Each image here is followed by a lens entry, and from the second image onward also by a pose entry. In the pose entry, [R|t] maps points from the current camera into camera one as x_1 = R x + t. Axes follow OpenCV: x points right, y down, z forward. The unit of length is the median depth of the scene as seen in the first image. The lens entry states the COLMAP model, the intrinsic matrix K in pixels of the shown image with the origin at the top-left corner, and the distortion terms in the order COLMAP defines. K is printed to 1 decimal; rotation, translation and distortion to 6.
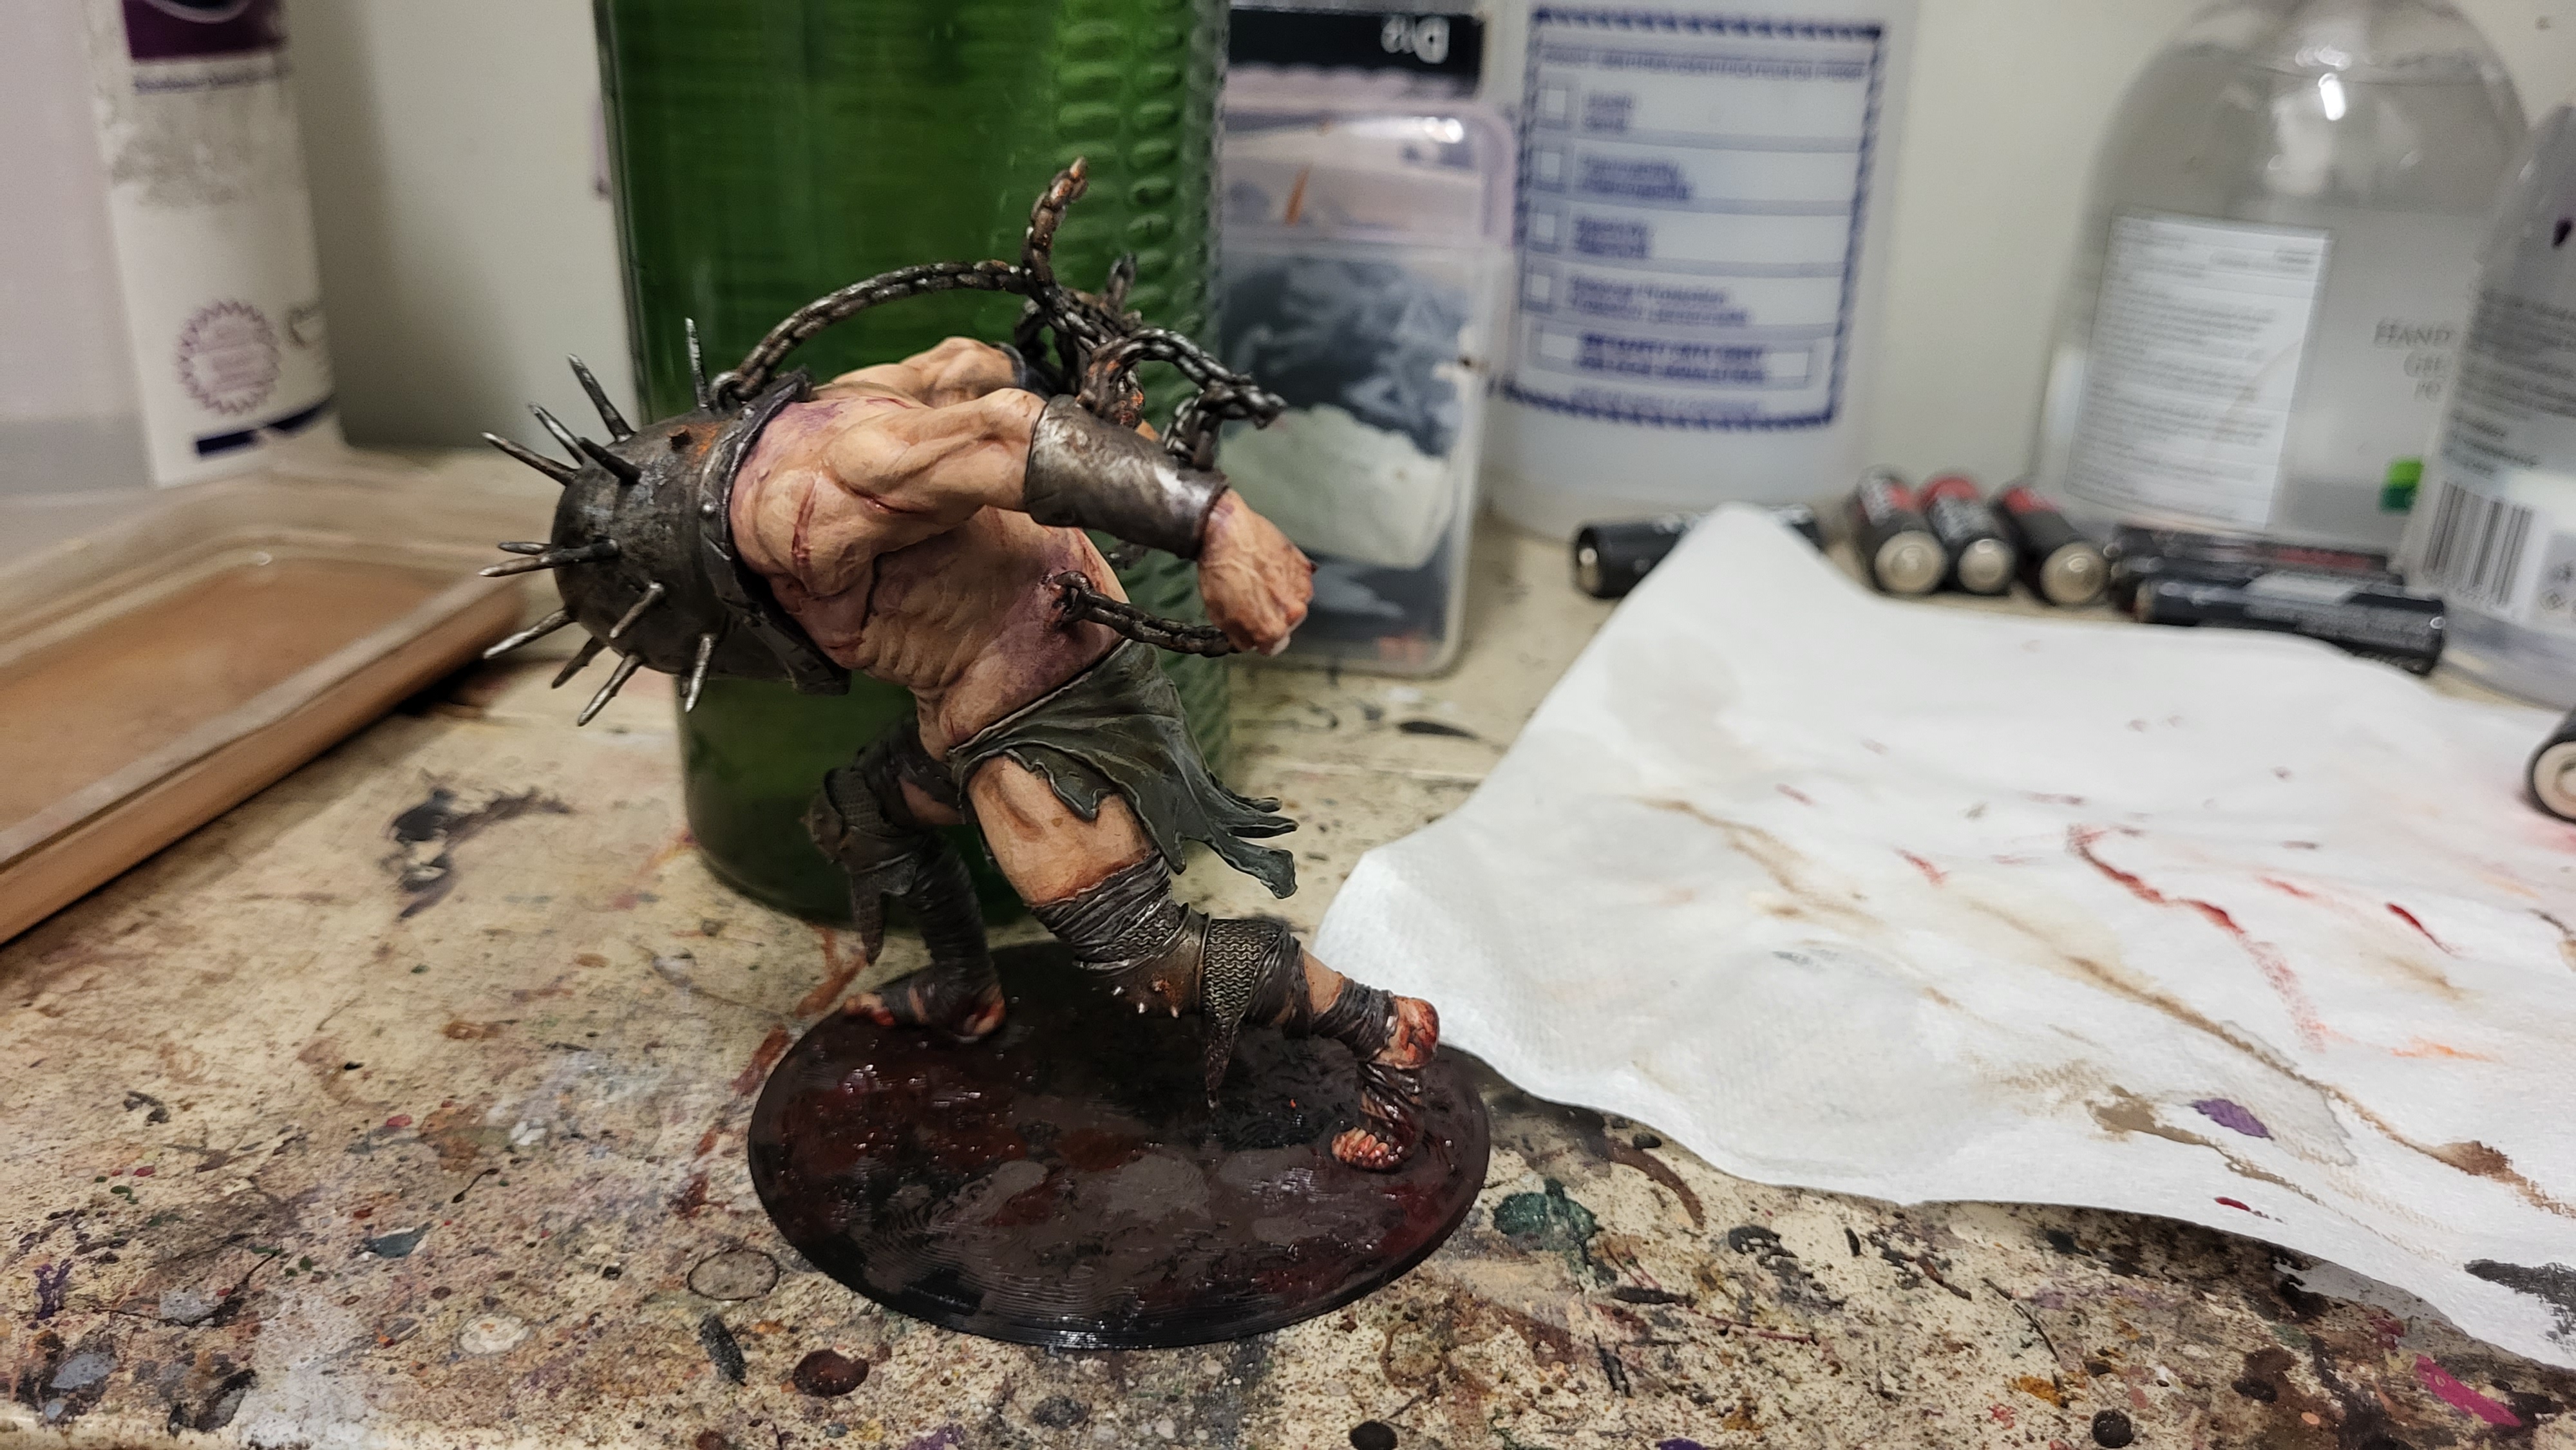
lens RADIAL K [[2079.3, 0, 1288.0], [0, 2079.3, 725.0], [0, 0, 1]] dist [-0.008115, -0.011425]
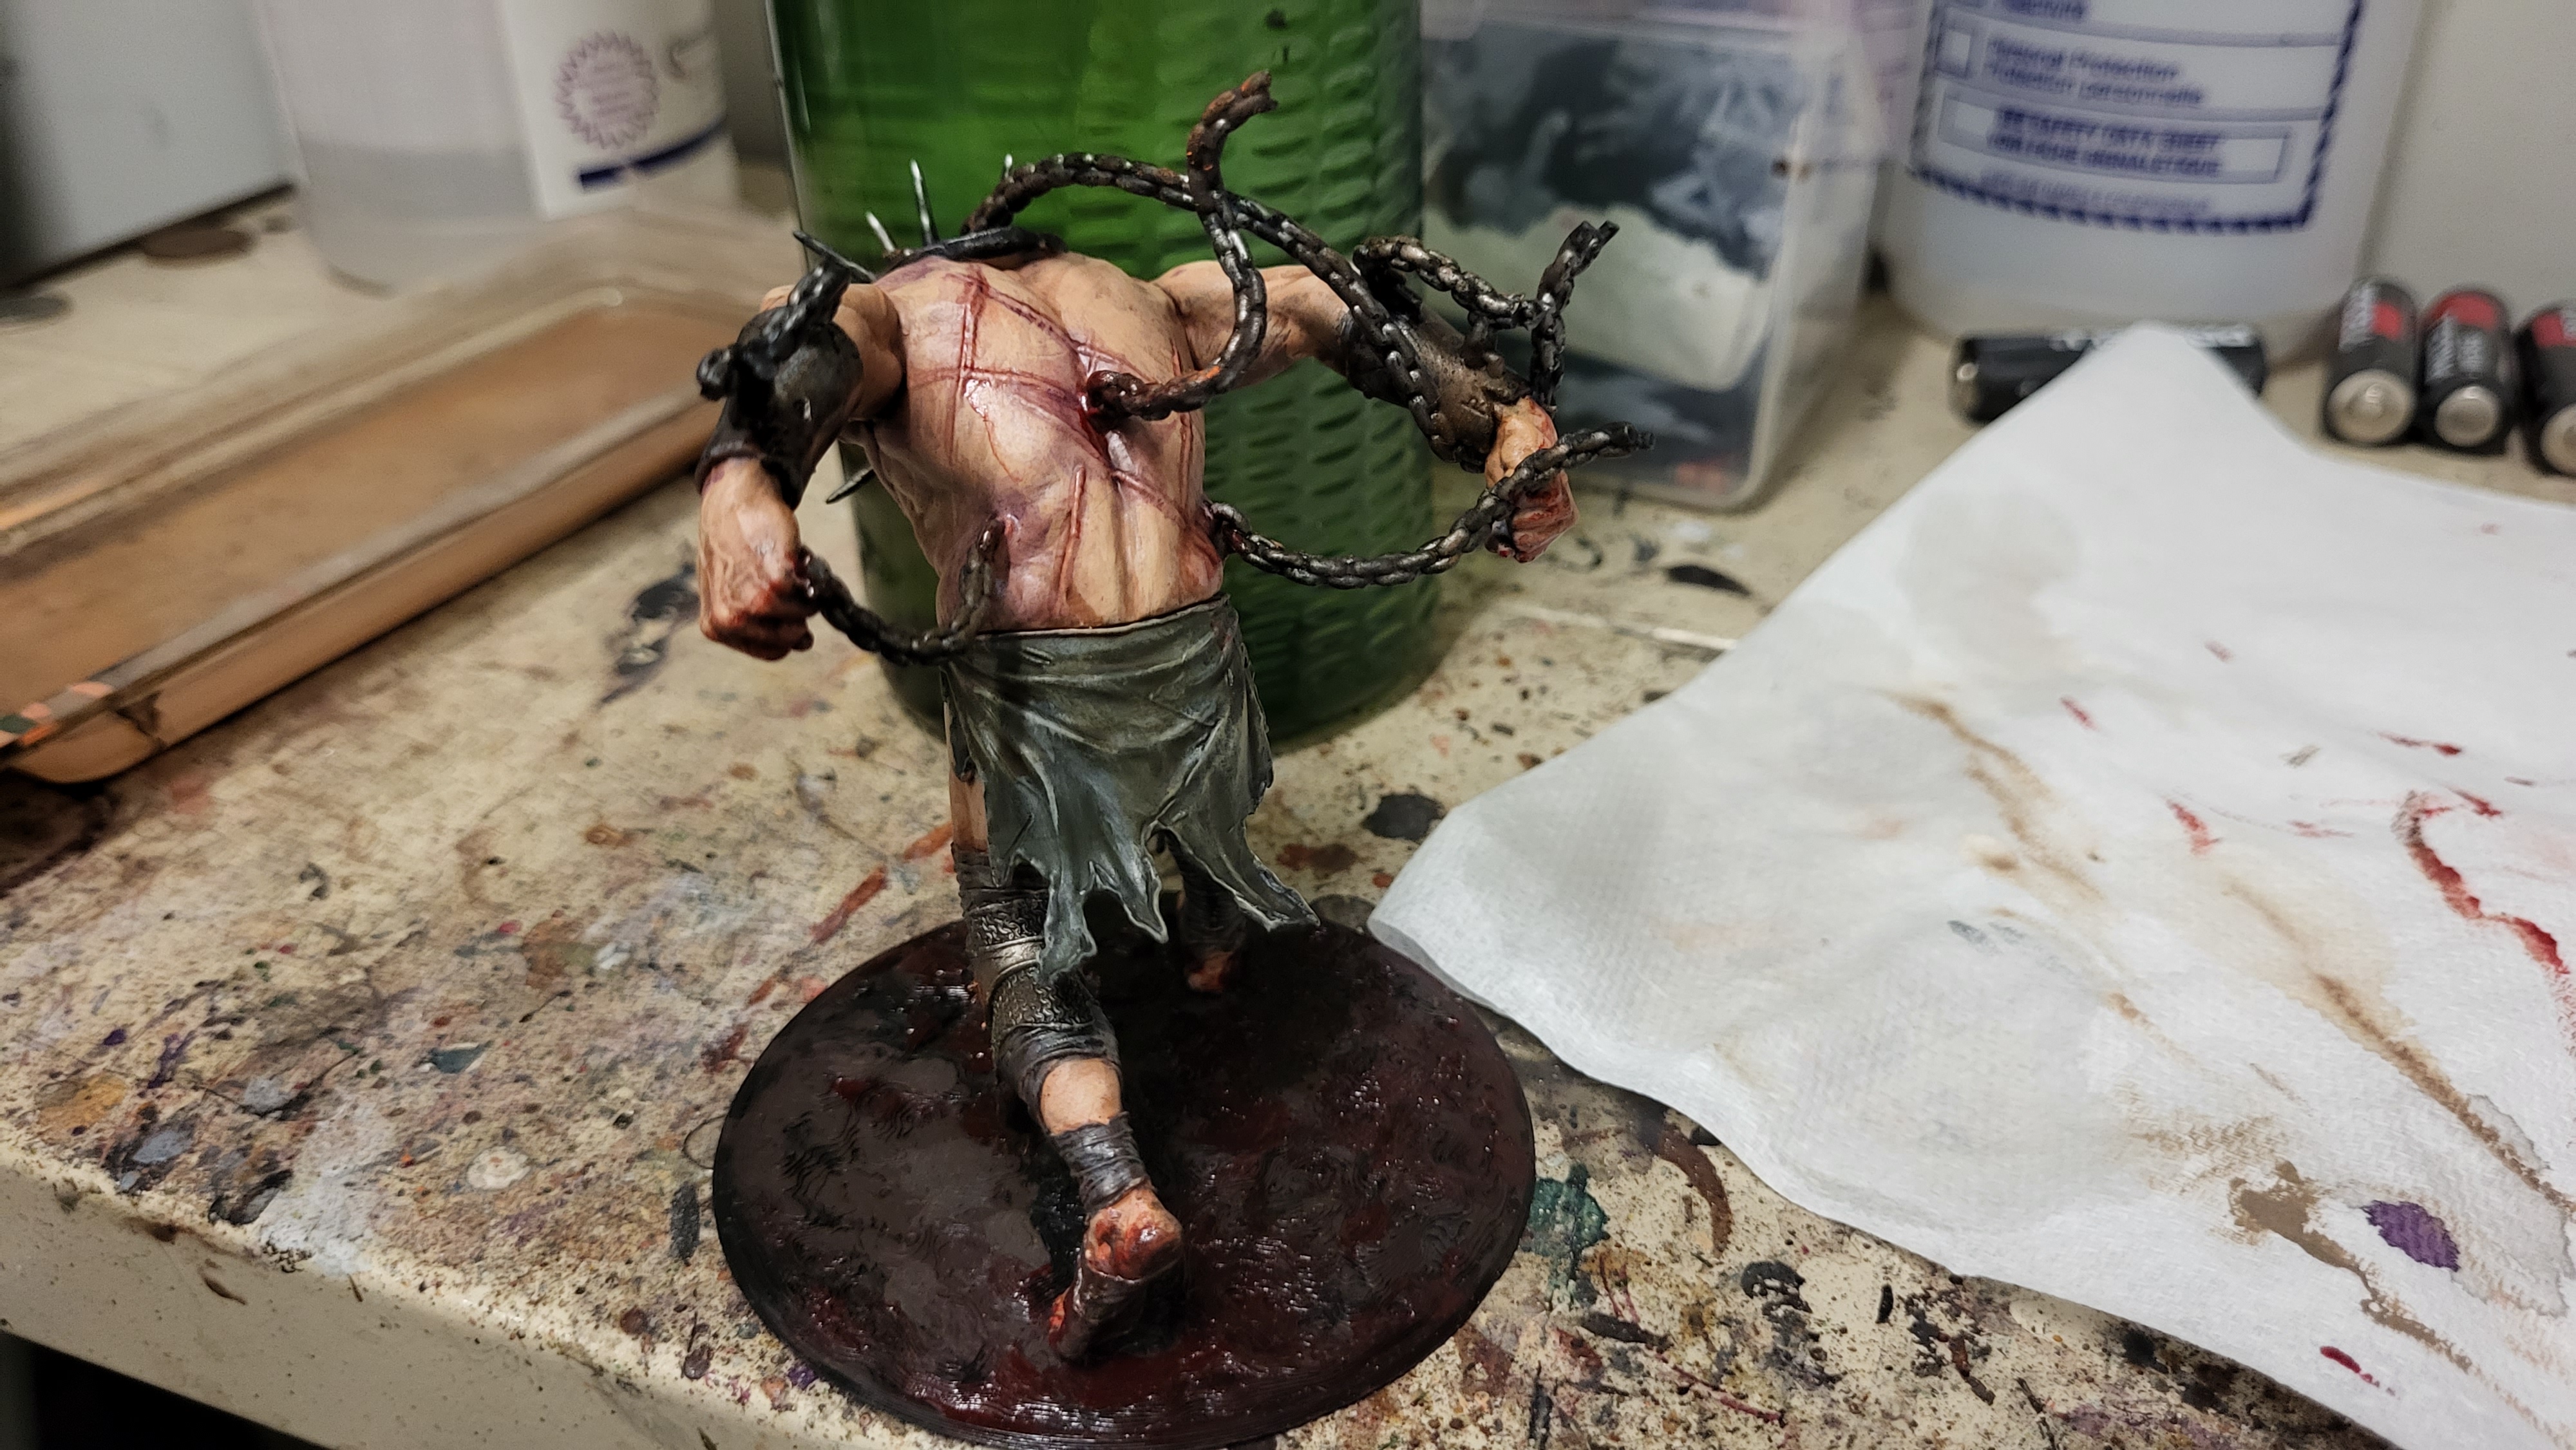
lens RADIAL K [[2079.3, 0, 1288.0], [0, 2079.3, 725.0], [0, 0, 1]] dist [-0.008115, -0.011425]
pose [[0.955594, 0.116333, -0.270751, 0.207286], [-0.069938, 0.982060, 0.175117, -0.113139], [0.286266, -0.148405, 0.946587, 0.108723]]
